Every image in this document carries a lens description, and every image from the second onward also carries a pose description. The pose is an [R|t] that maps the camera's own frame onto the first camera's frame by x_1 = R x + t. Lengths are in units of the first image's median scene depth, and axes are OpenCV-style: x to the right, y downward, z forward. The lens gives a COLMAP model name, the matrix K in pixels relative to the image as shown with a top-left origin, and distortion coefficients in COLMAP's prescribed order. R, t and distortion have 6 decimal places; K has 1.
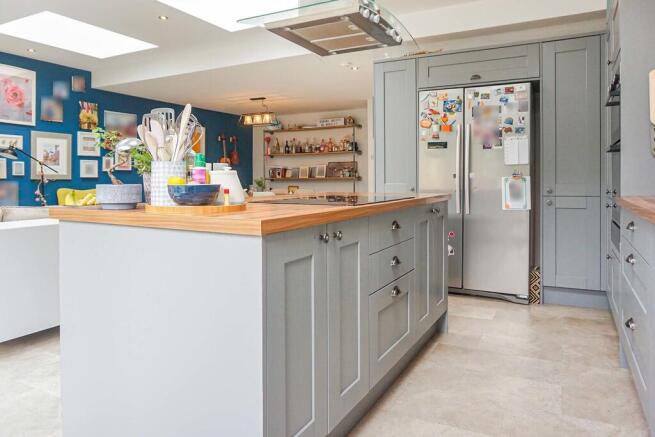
lens RADIAL K [[474.9, 0, 316.0], [0, 474.9, 182.4], [0, 0, 1]] dist [-0.001579, -0.001713]
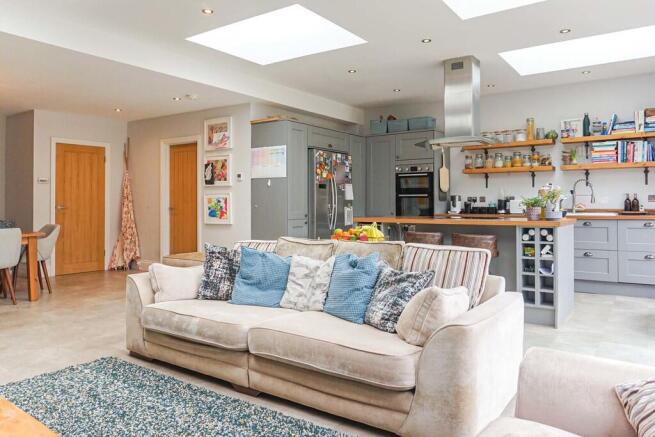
lens RADIAL K [[474.9, 0, 316.0], [0, 474.9, 182.4], [0, 0, 1]] dist [-0.001579, -0.001713]
pose [[0.109969, 0.046872, 0.992829, -0.660597], [0.004118, 0.998857, -0.047612, -0.010001], [-0.993927, 0.009325, 0.109650, 0.450298]]
